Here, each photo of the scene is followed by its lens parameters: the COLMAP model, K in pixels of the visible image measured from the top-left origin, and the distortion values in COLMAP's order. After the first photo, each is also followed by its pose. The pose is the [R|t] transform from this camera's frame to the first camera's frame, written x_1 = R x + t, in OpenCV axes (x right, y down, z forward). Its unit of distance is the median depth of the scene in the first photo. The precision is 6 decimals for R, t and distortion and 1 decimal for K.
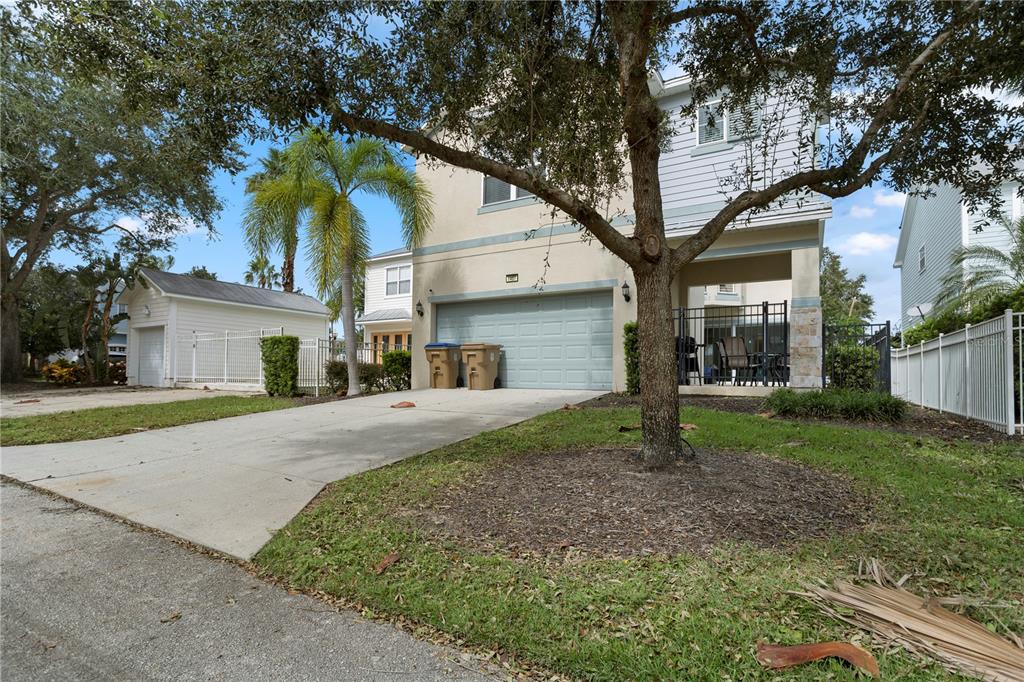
lens RADIAL K [[501.0, 0, 512.5], [0, 501.0, 369.8], [0, 0, 1]] dist [0.000861, 0.000074]
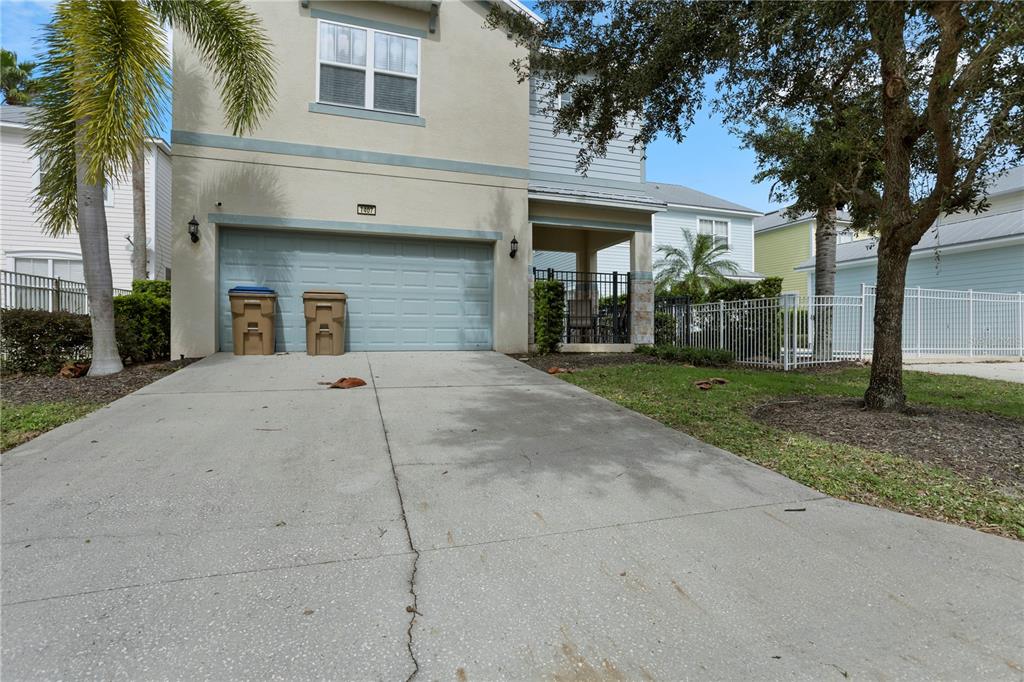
lens RADIAL K [[510.5, 0, 512.0], [0, 510.5, 341.0], [0, 0, 1]] dist [-0.002477, -0.000085]
pose [[0.675499, -0.014479, 0.737219, -0.446126], [-0.008763, 0.999579, 0.027662, -0.003252], [-0.737309, -0.025146, 0.675088, 0.301856]]
